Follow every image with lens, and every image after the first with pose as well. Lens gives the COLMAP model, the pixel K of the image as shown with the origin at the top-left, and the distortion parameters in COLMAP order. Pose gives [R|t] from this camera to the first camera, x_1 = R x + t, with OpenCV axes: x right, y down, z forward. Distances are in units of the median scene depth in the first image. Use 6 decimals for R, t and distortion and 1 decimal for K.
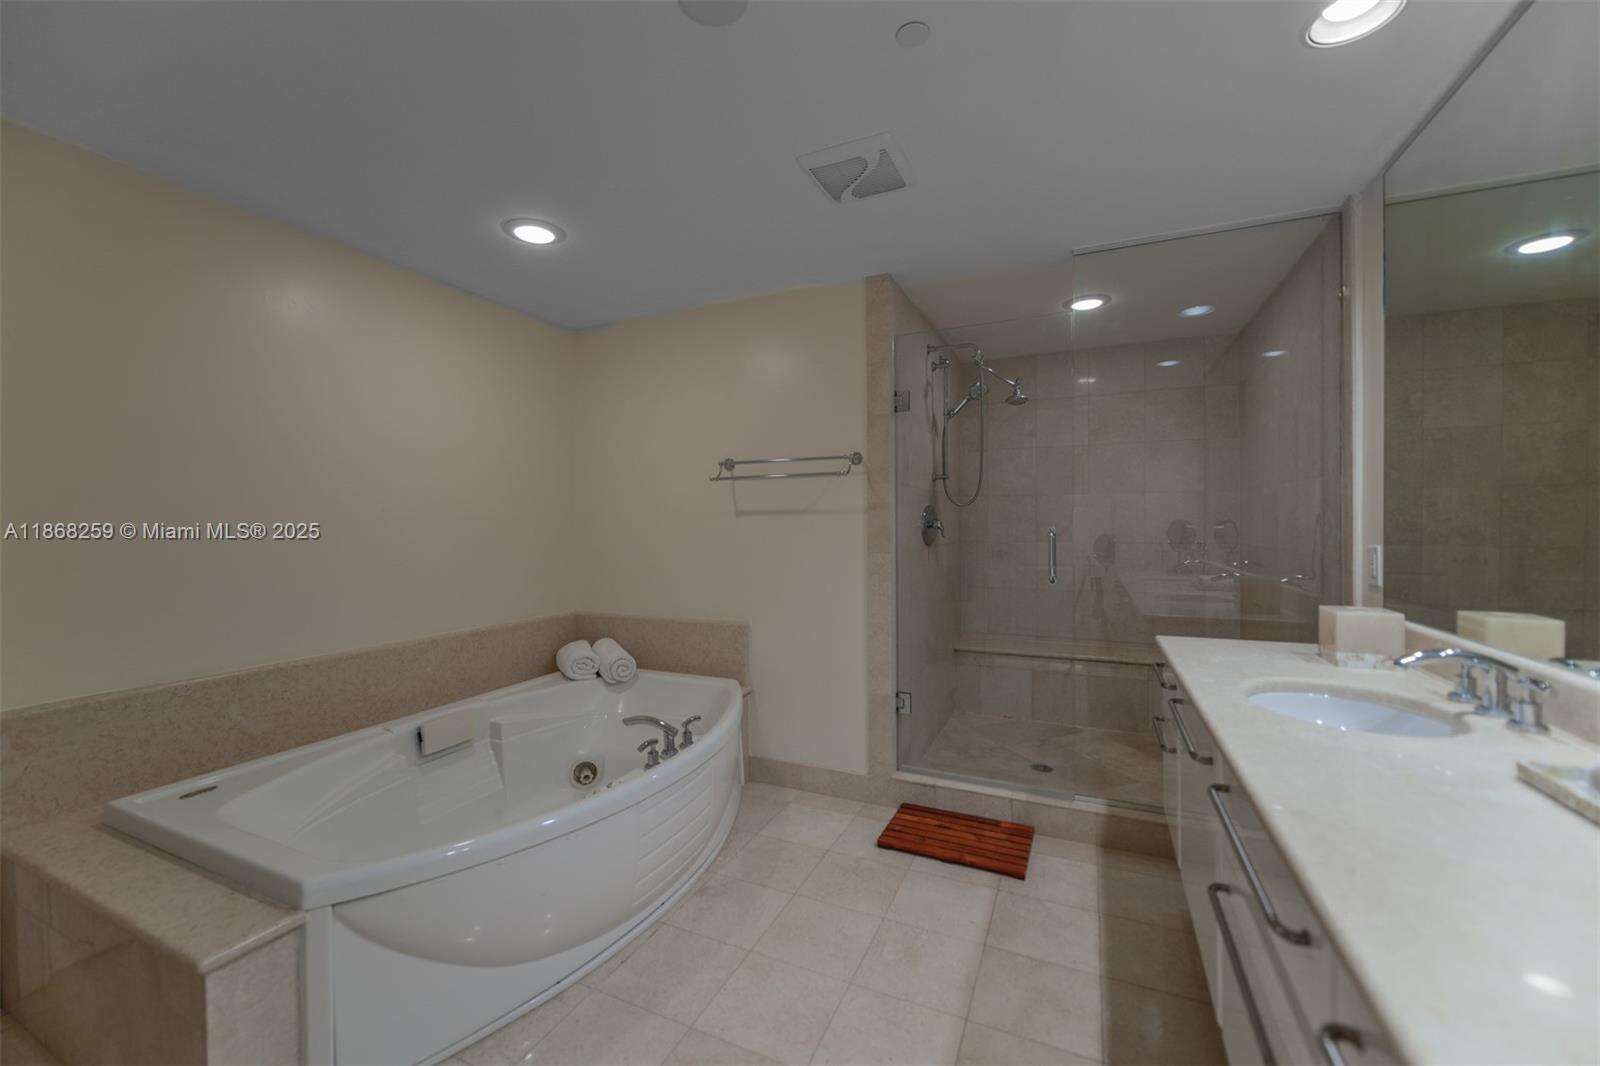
lens RADIAL K [[636.5, 0, 800.5], [0, 636.5, 524.6], [0, 0, 1]] dist [-0.002126, -0.001881]
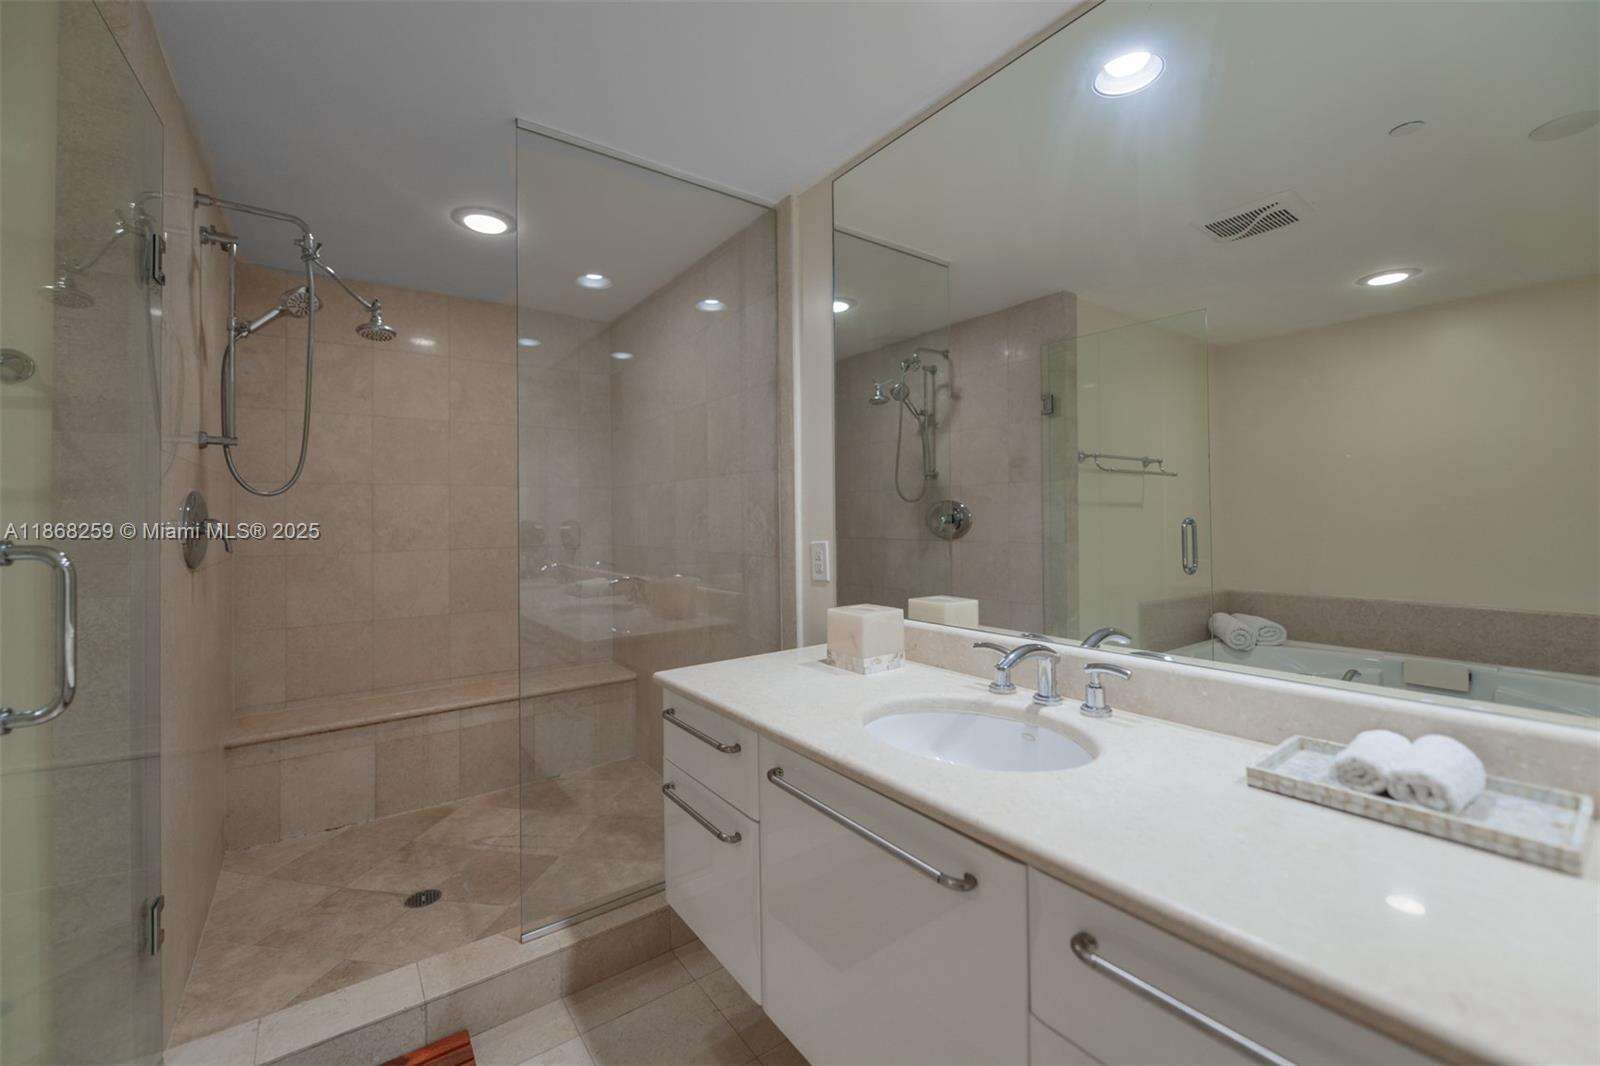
lens RADIAL K [[636.5, 0, 773.5], [0, 636.5, 503.7], [0, 0, 1]] dist [-0.002126, -0.001881]
pose [[0.499298, 0.015813, 0.866286, -0.013200], [0.013319, 0.999575, -0.025922, -0.001199], [-0.866328, 0.024481, 0.498876, 0.379631]]
